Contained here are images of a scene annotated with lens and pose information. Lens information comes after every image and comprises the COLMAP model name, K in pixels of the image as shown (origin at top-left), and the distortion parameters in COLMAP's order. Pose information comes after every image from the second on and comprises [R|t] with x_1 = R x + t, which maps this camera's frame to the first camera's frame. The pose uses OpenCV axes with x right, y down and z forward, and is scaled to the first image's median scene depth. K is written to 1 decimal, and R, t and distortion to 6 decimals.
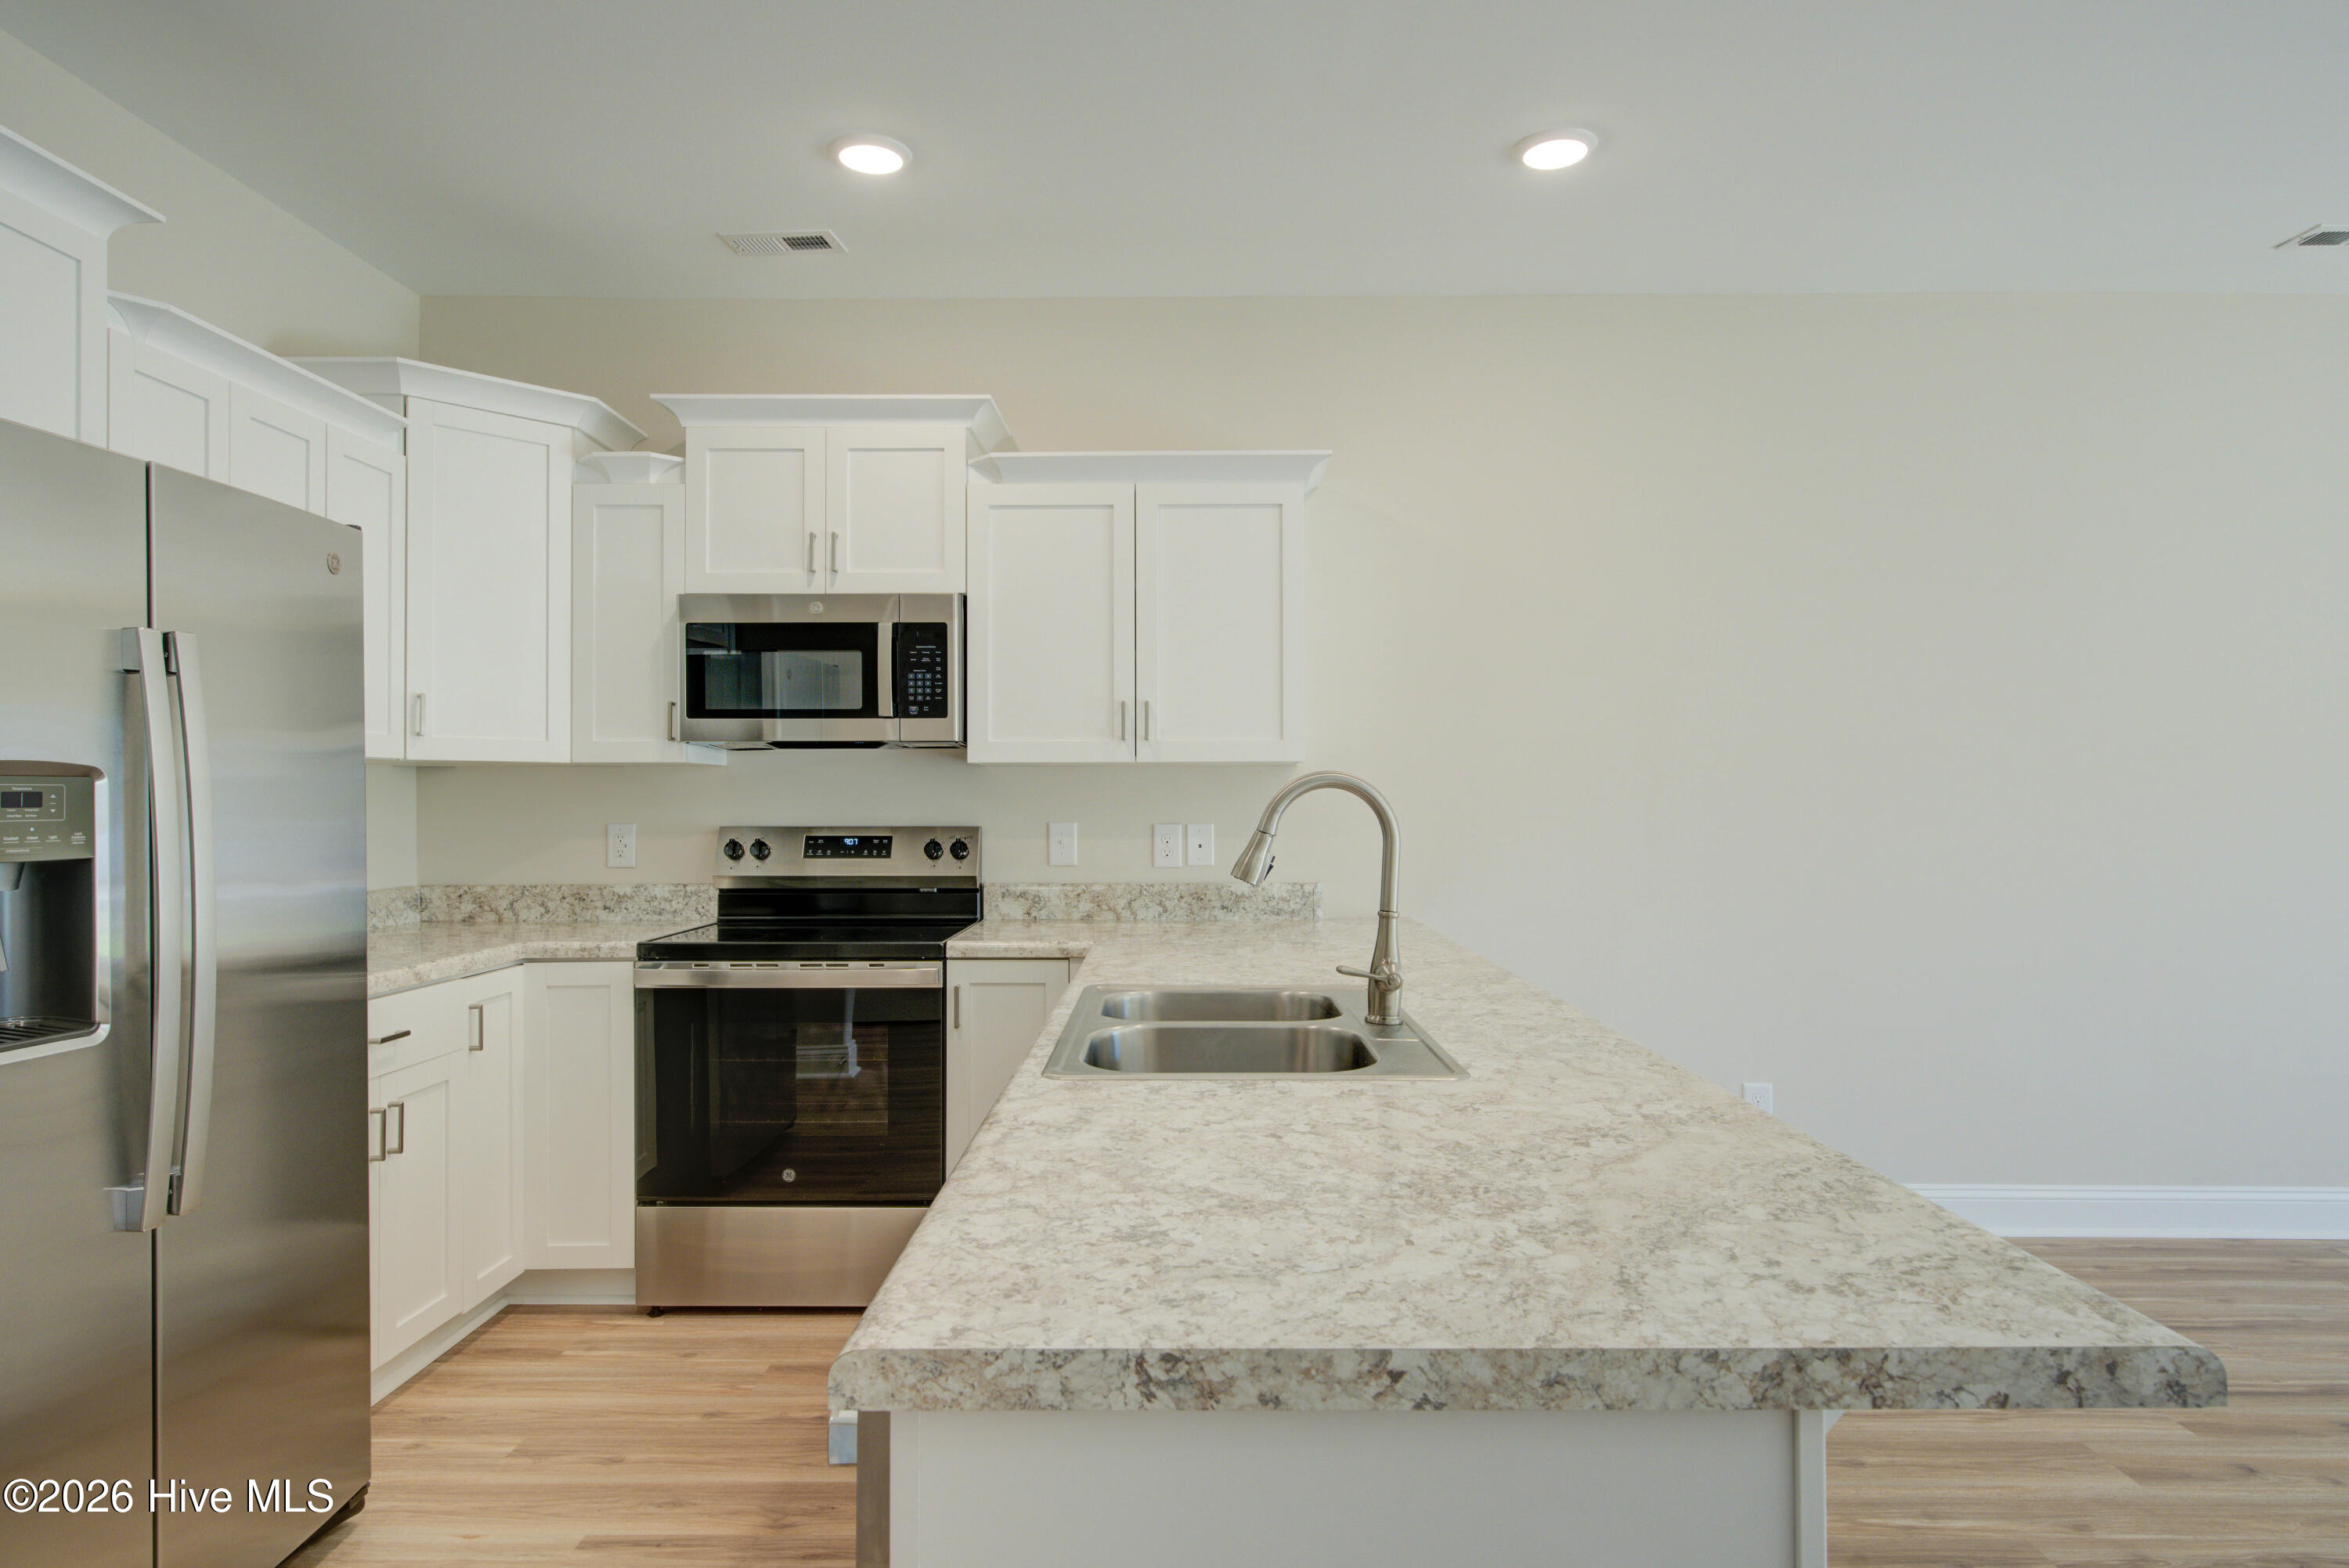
lens RADIAL K [[1334.2, 0, 1209.7], [0, 1334.2, 782.6], [0, 0, 1]] dist [0.008213, -0.002215]
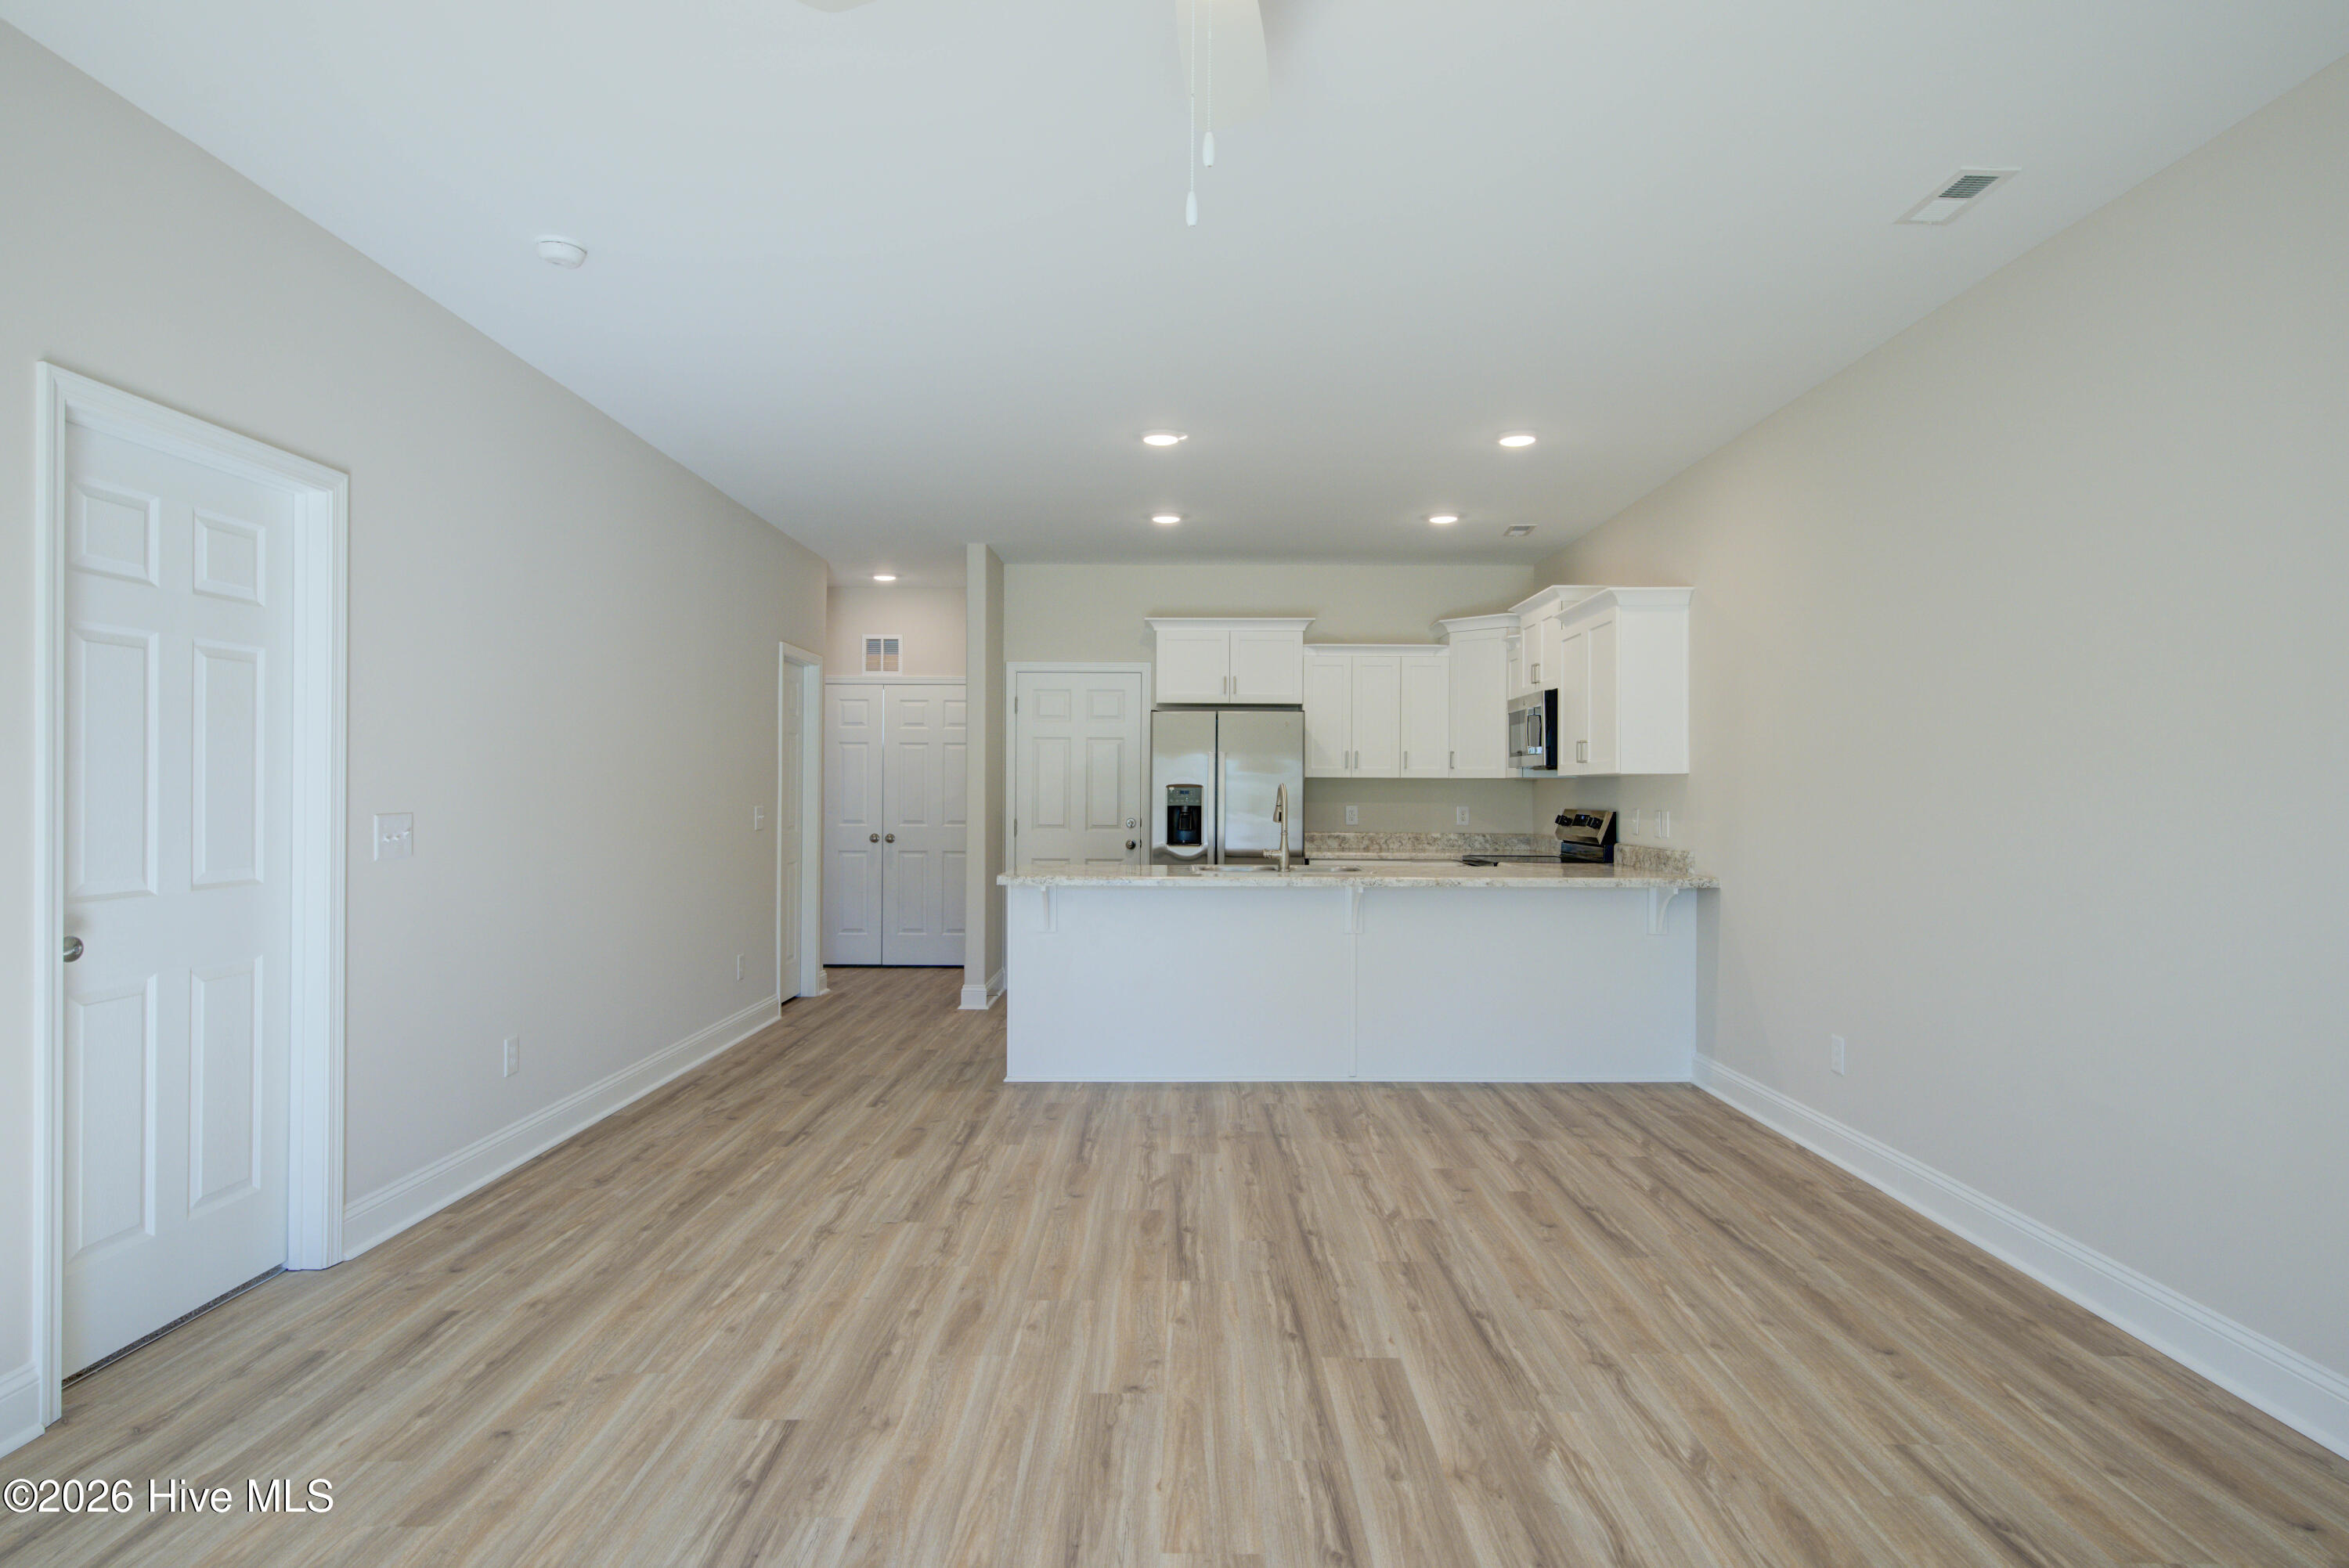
lens RADIAL K [[1334.2, 0, 1175.3], [0, 1334.2, 793.0], [0, 0, 1]] dist [0.008213, -0.002215]
pose [[-0.000481, 0.001769, -0.999998, 1.777504], [0.006119, 0.999980, 0.001766, 0.002635], [0.999981, -0.006118, -0.000492, 0.458770]]
